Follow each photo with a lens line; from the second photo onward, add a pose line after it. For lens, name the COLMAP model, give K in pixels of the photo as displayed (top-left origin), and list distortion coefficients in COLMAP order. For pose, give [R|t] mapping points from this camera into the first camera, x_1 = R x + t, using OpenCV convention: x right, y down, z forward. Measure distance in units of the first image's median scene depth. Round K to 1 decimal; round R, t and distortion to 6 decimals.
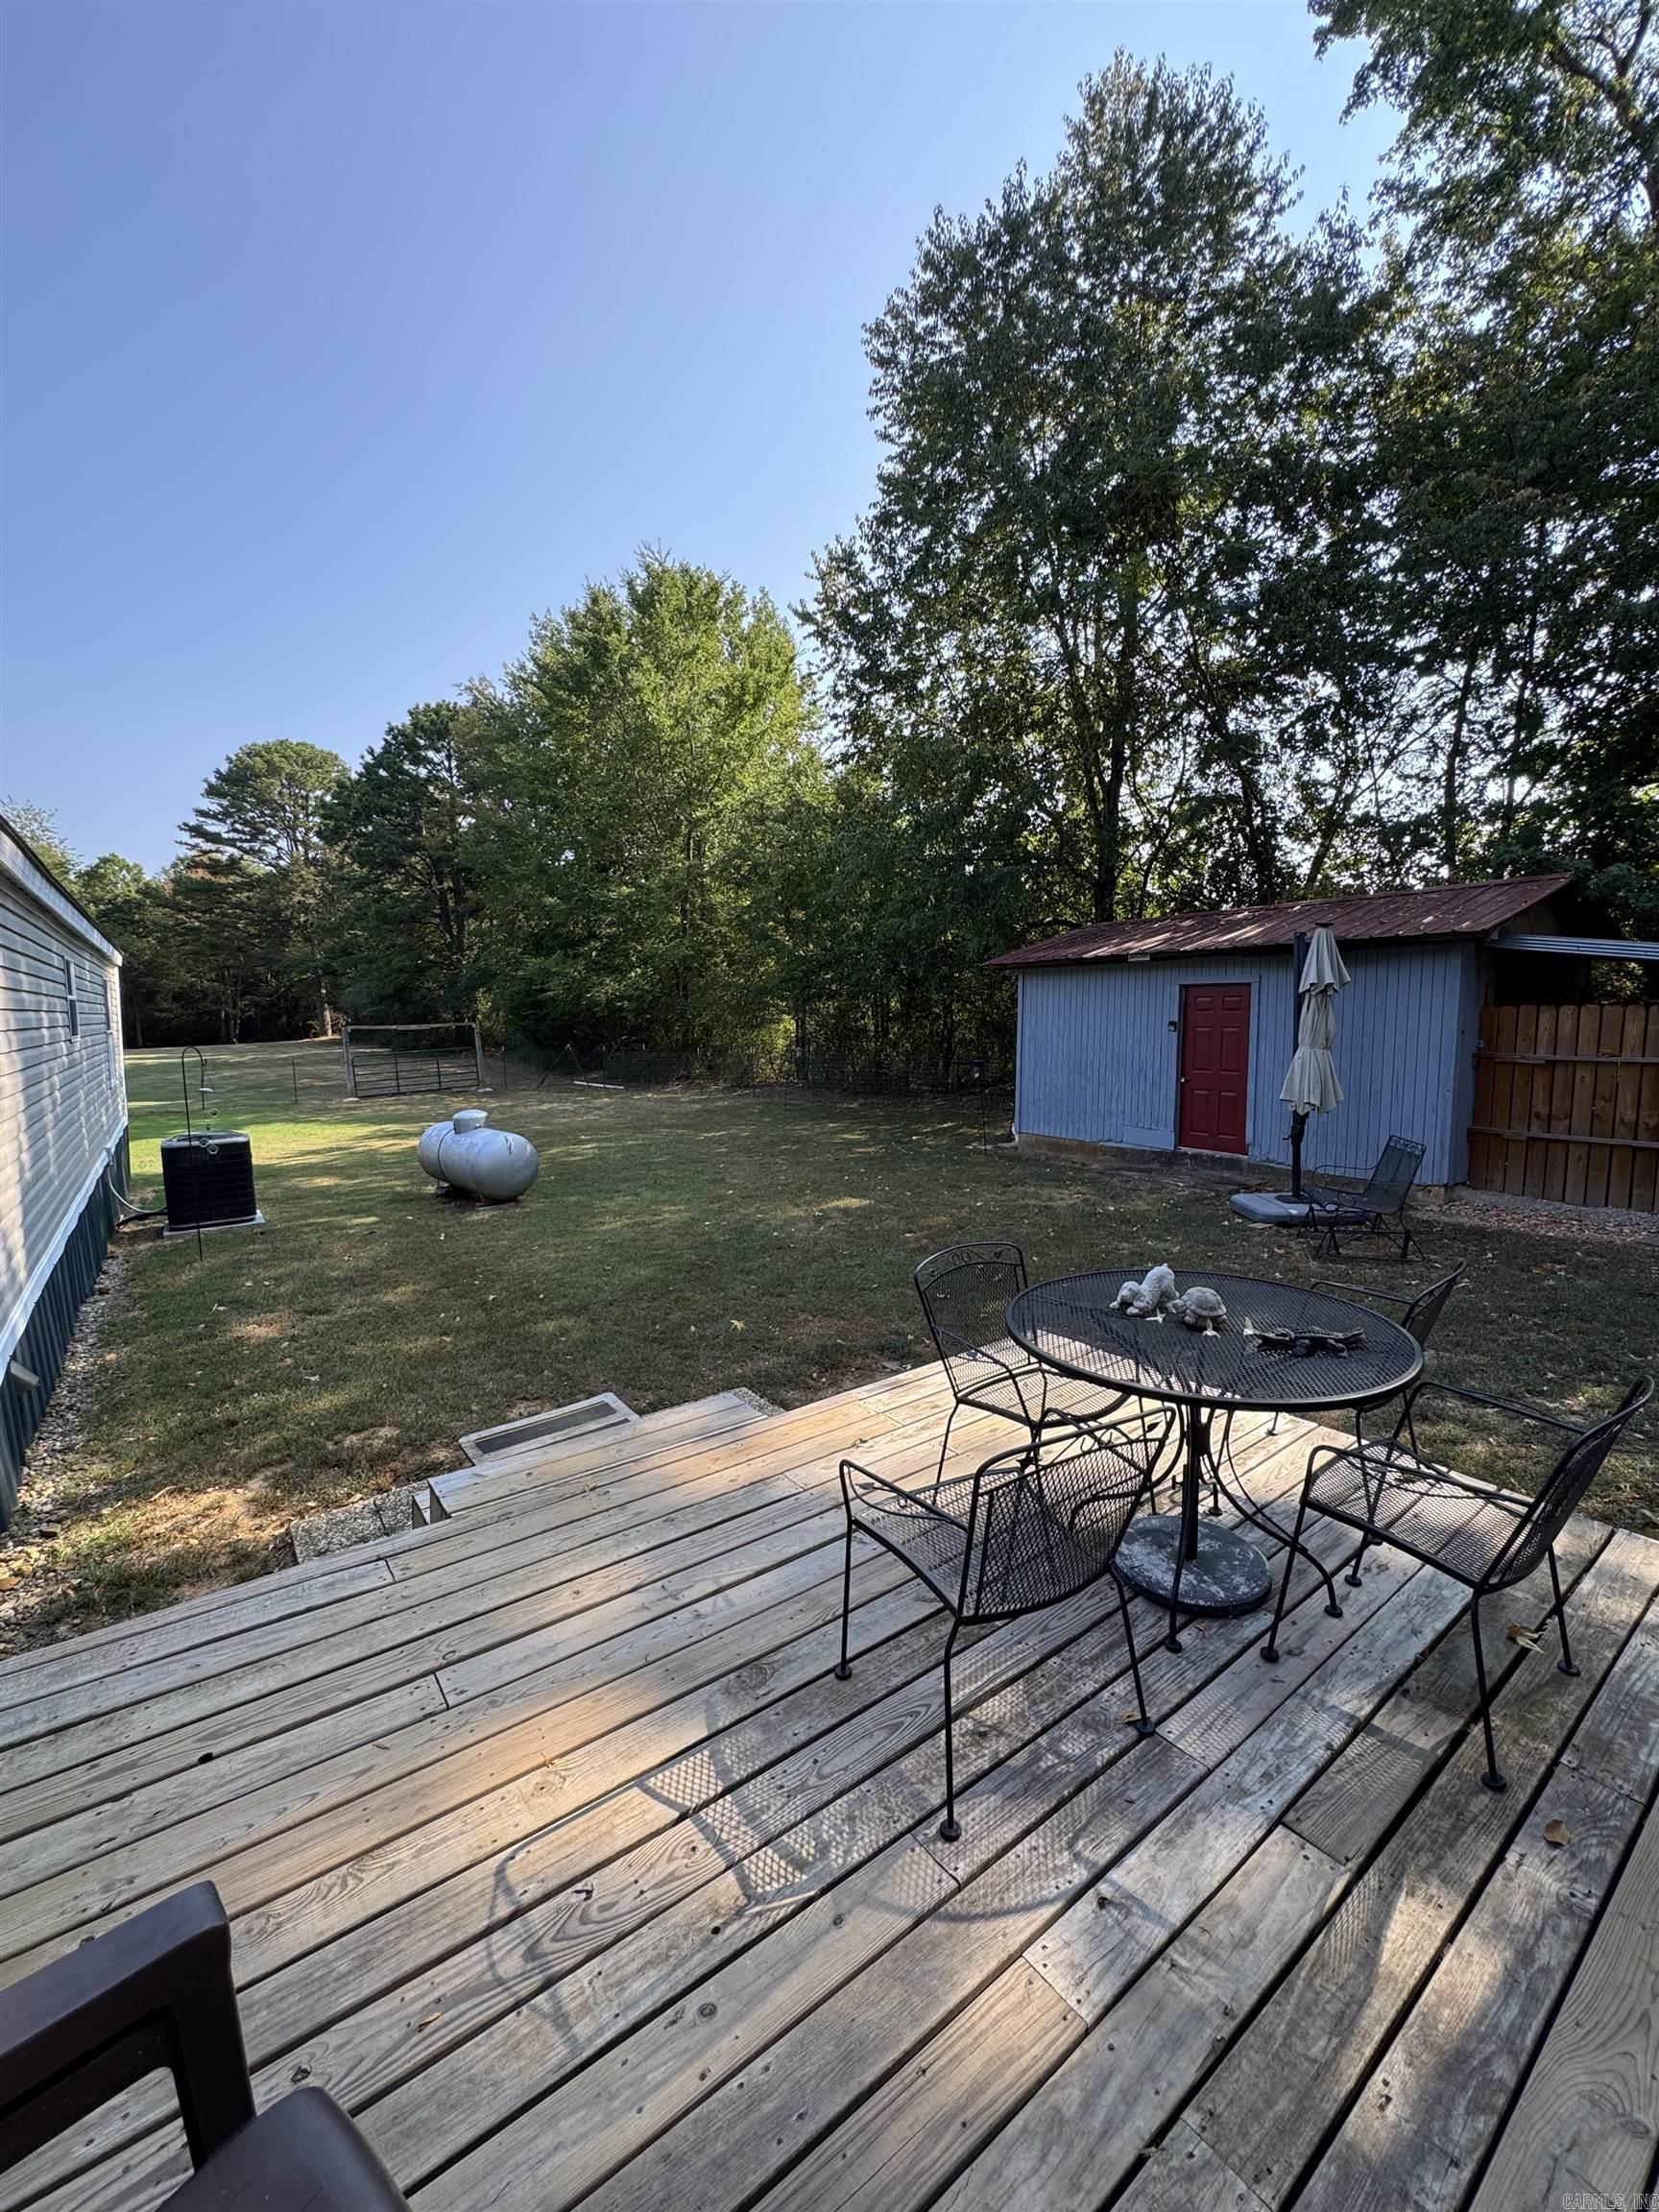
lens RADIAL K [[881.9, 0, 823.8], [0, 881.9, 1107.7], [0, 0, 1]] dist [-0.003666, -0.000330]
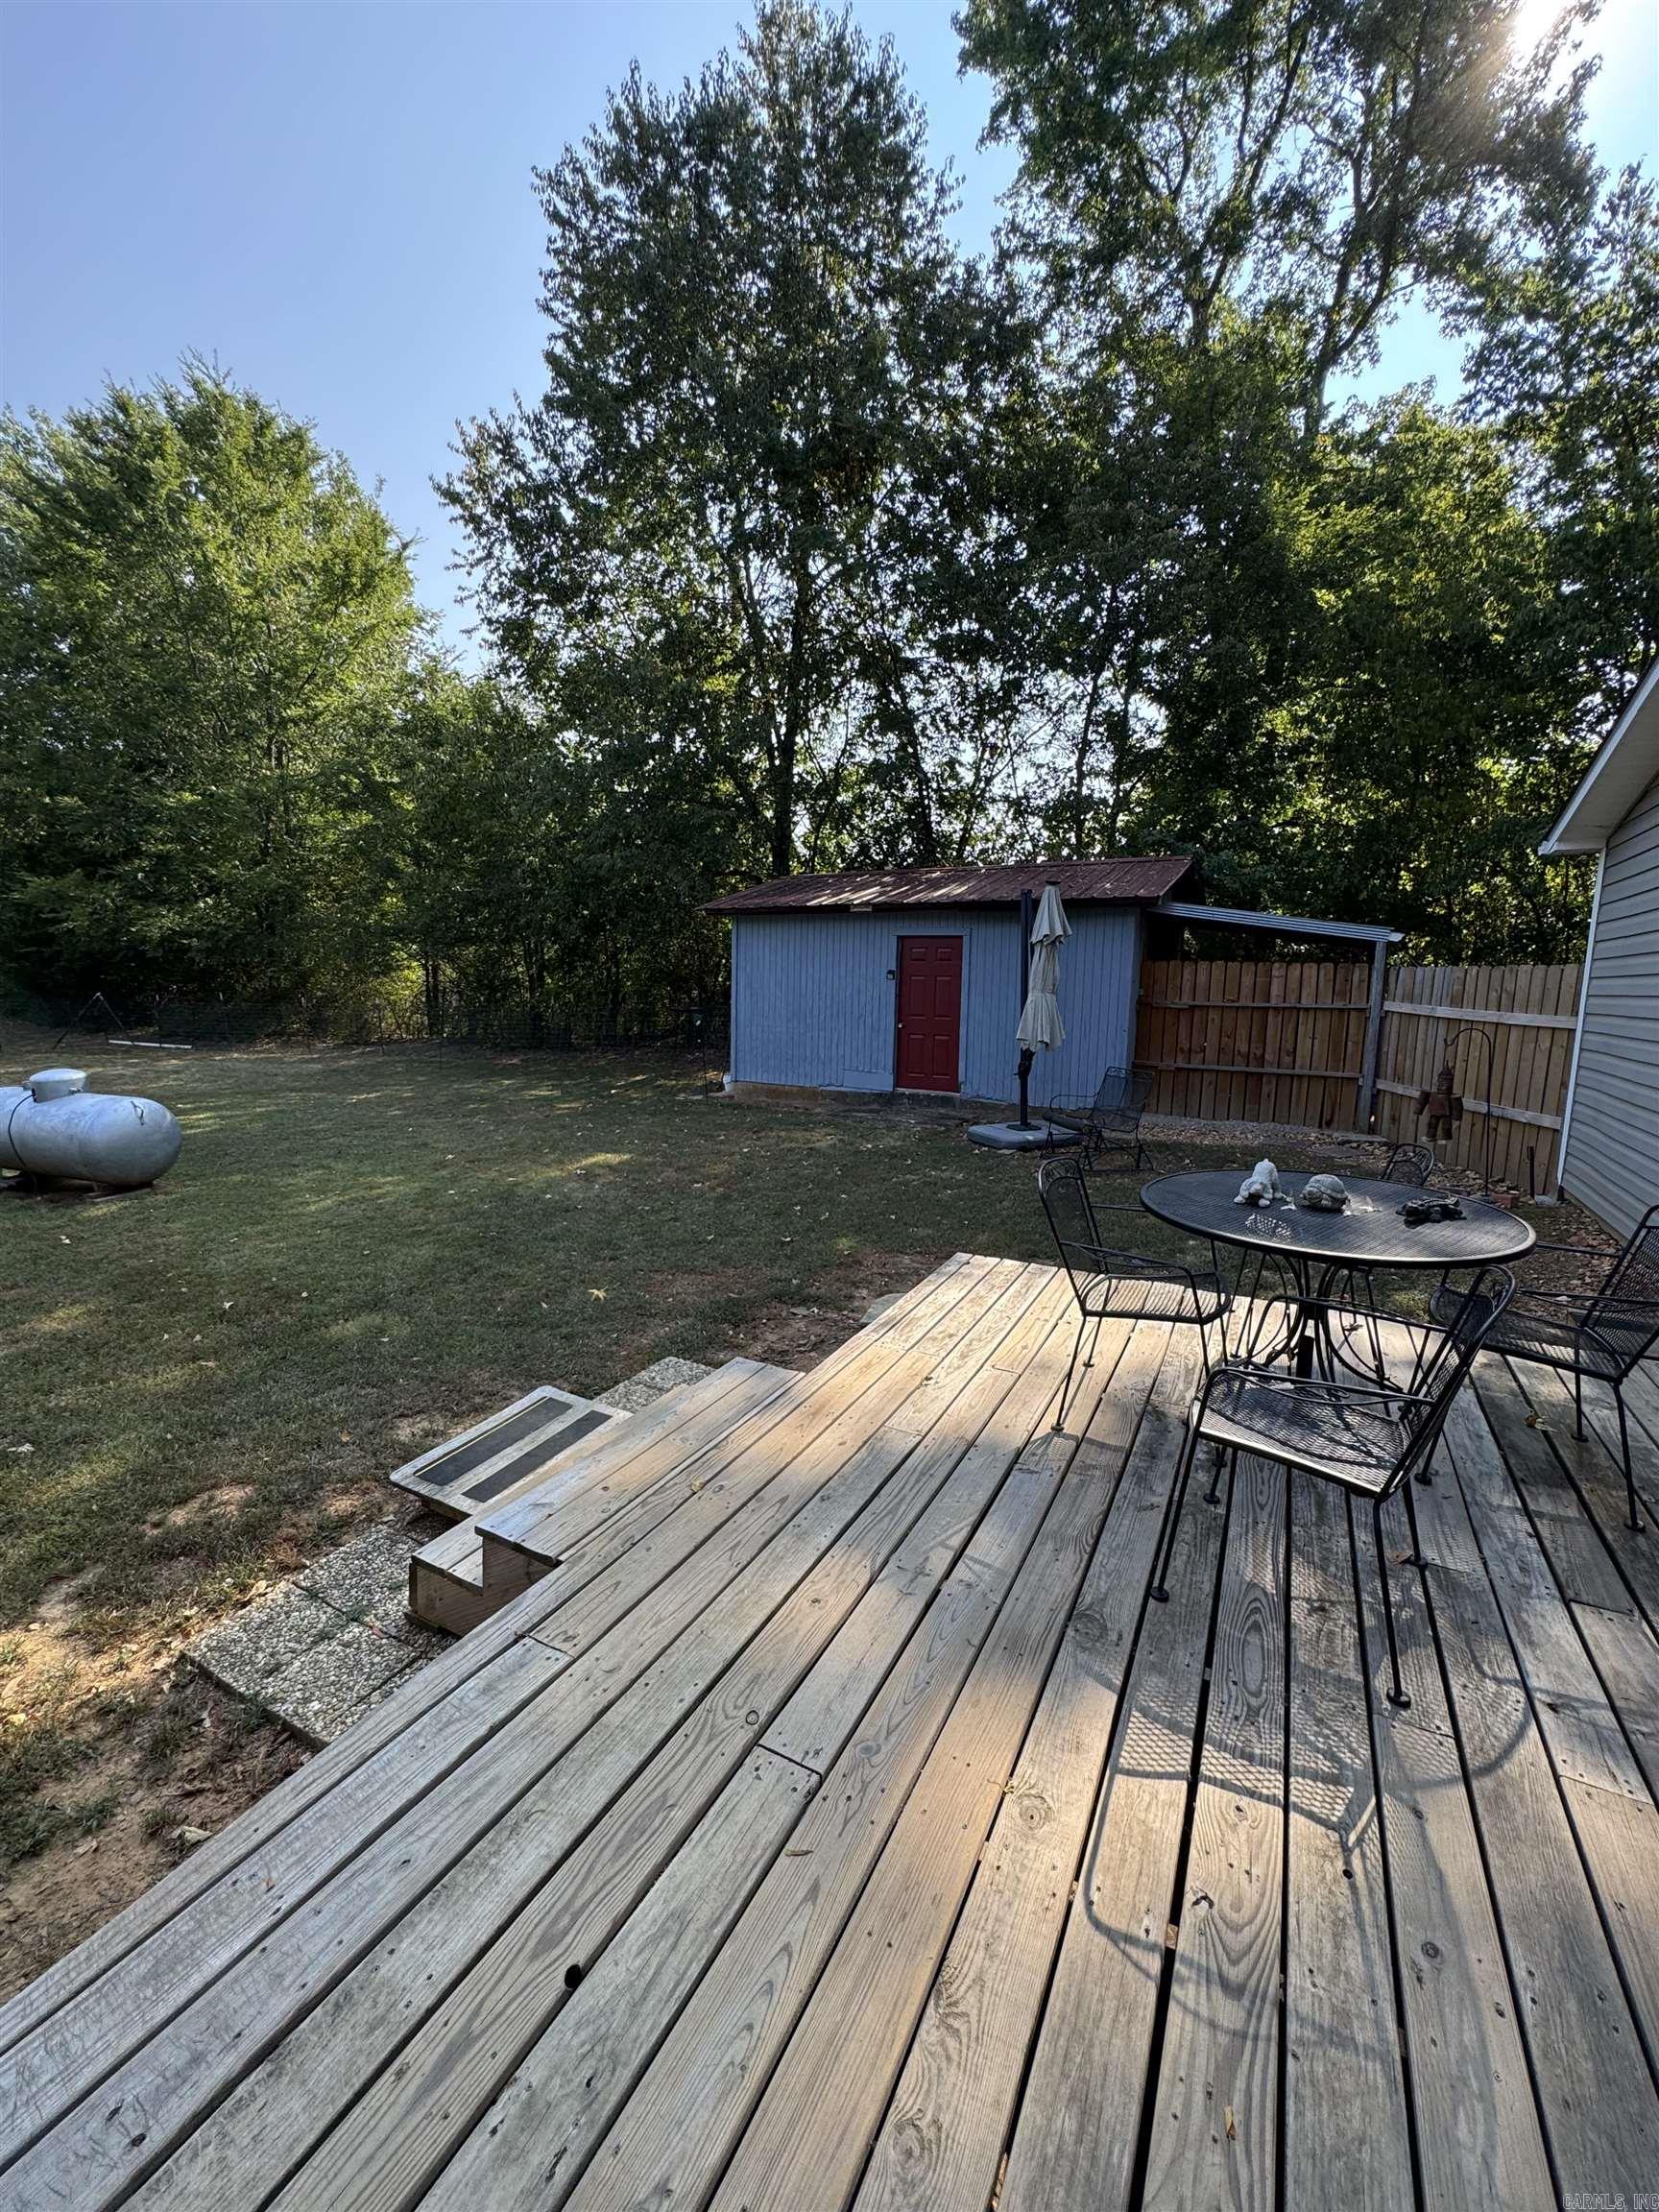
lens RADIAL K [[886.4, 0, 829.5], [0, 886.4, 1106.0], [0, 0, 1]] dist [-0.003107, -0.000034]
pose [[0.904194, -0.041471, 0.425105, -0.115405], [0.022529, 0.998520, 0.049491, 0.009609], [-0.426528, -0.035172, 0.903790, 0.050975]]
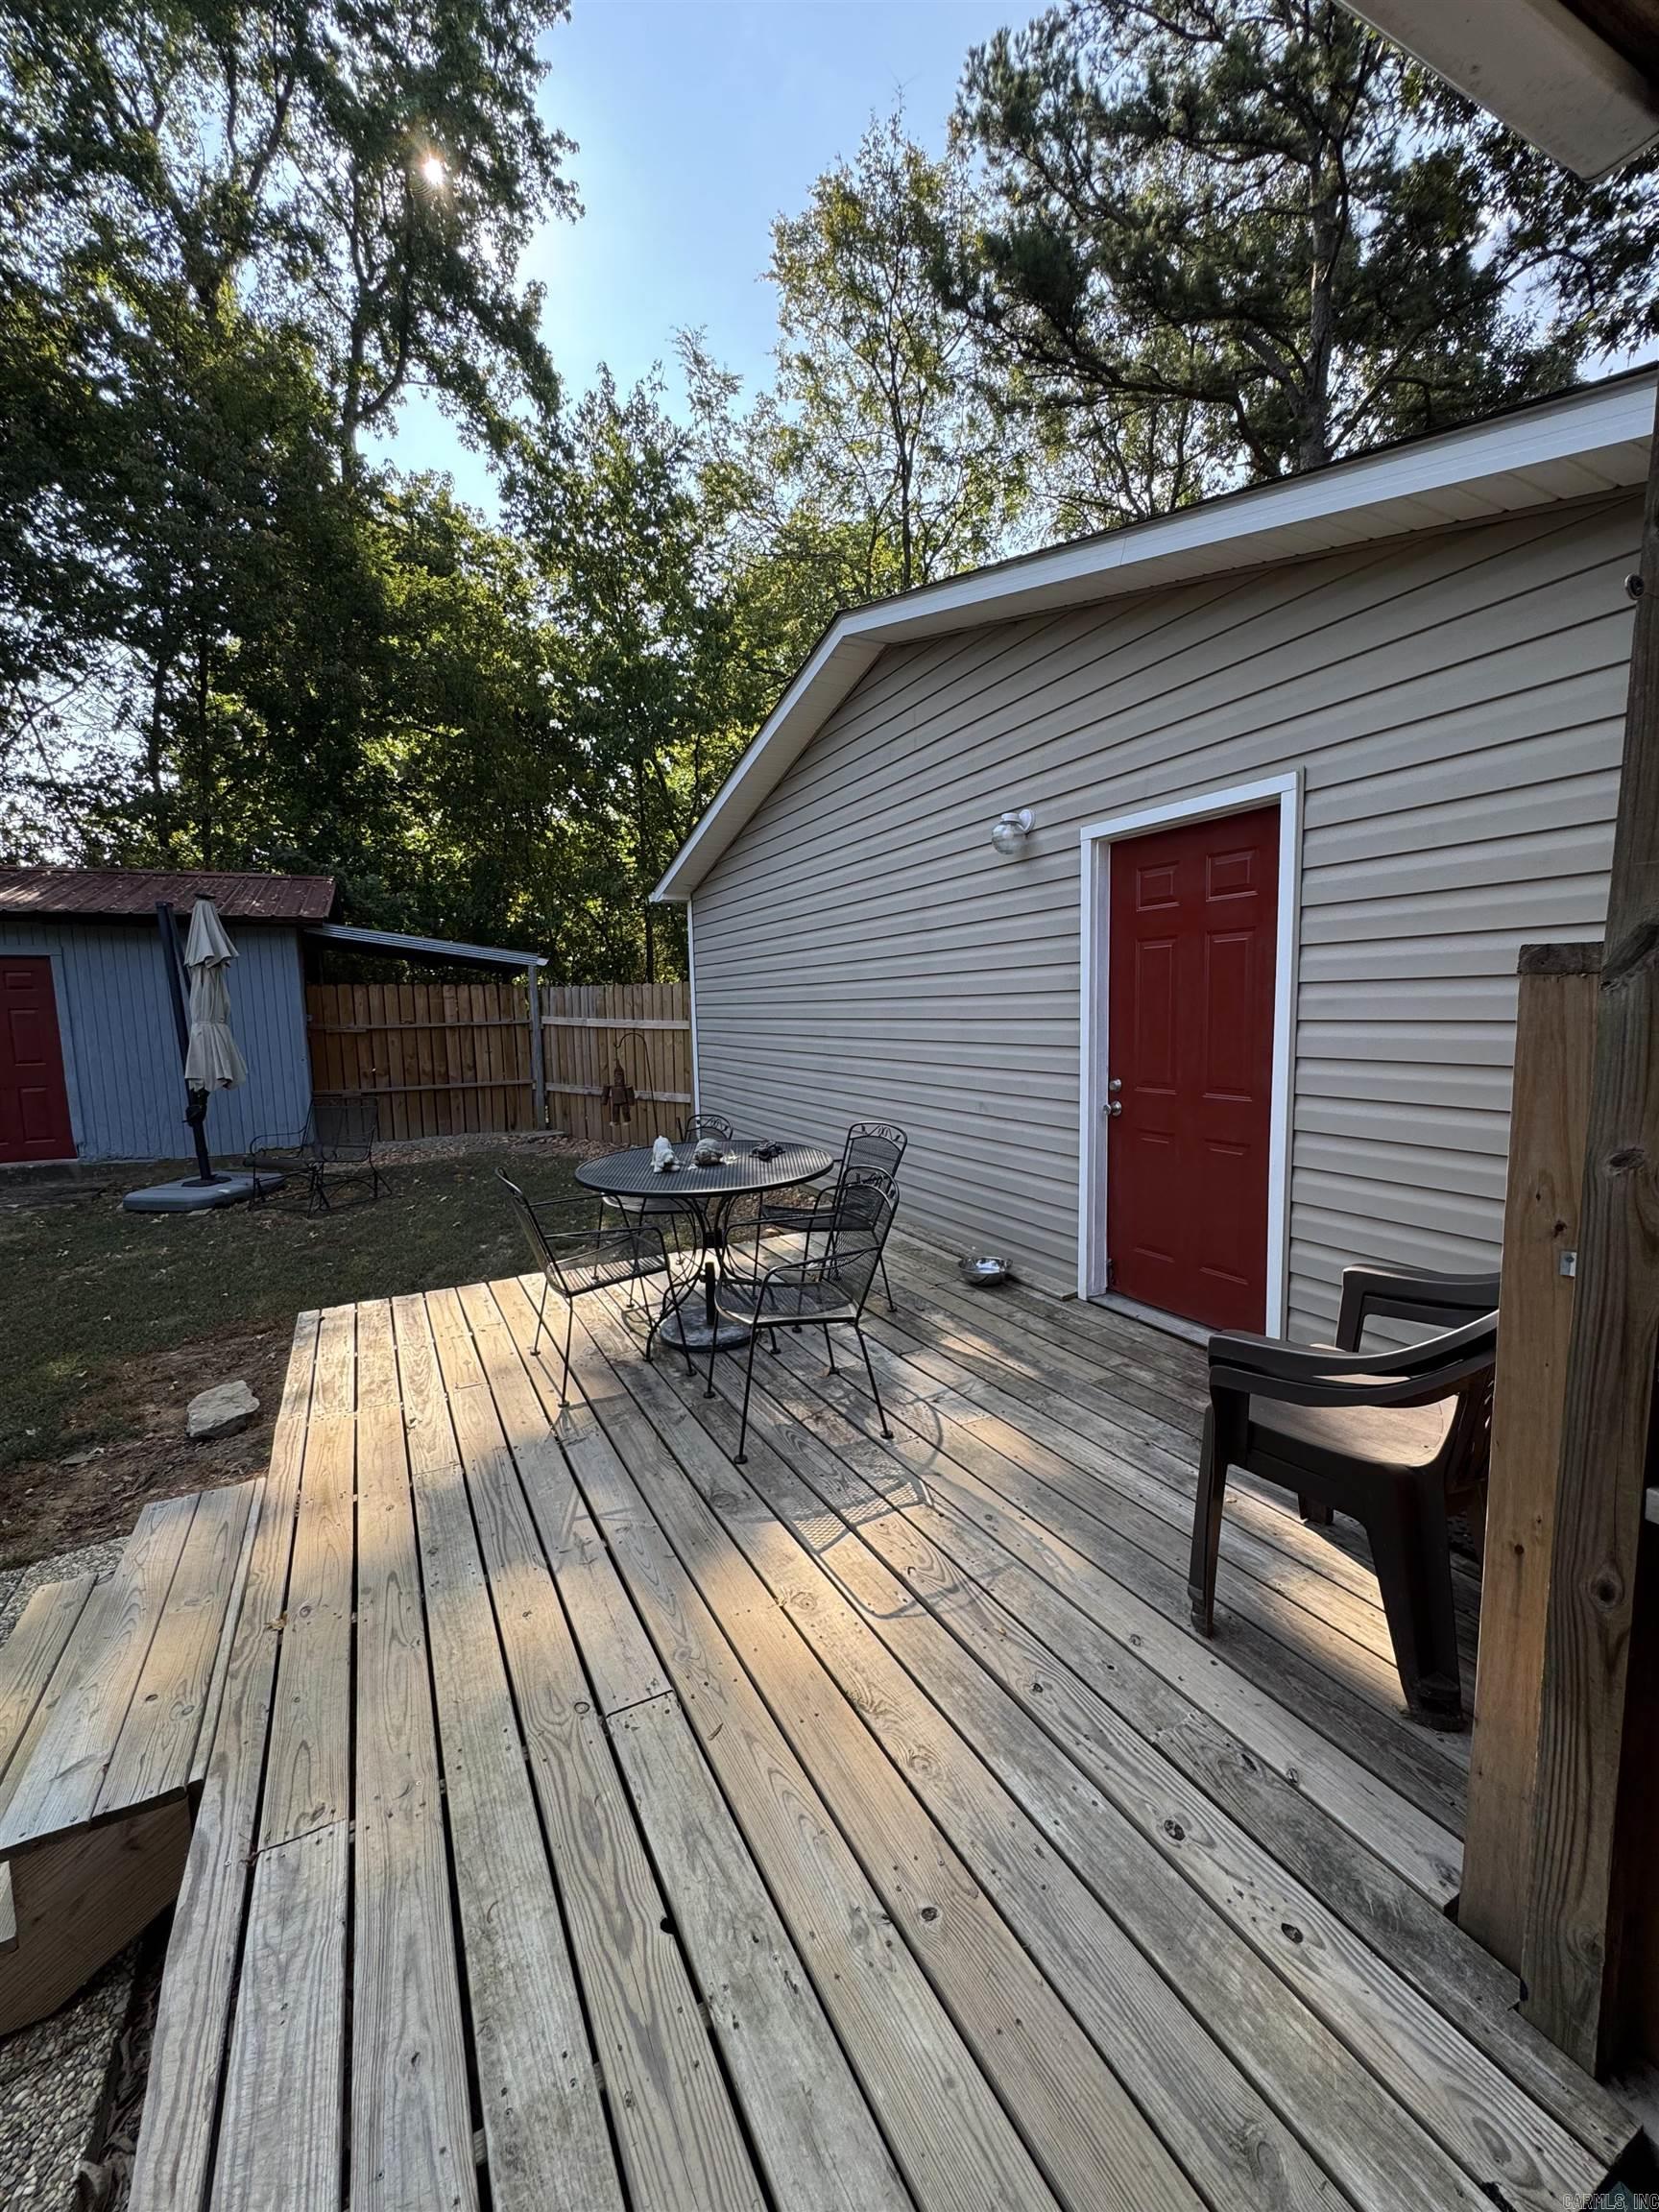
lens RADIAL K [[886.4, 0, 829.5], [0, 886.4, 1106.0], [0, 0, 1]] dist [-0.003107, -0.000034]
pose [[0.167627, -0.115293, 0.979086, -0.191243], [0.117307, 0.988415, 0.096308, 0.005746], [-0.978846, 0.098710, 0.179209, 0.100342]]
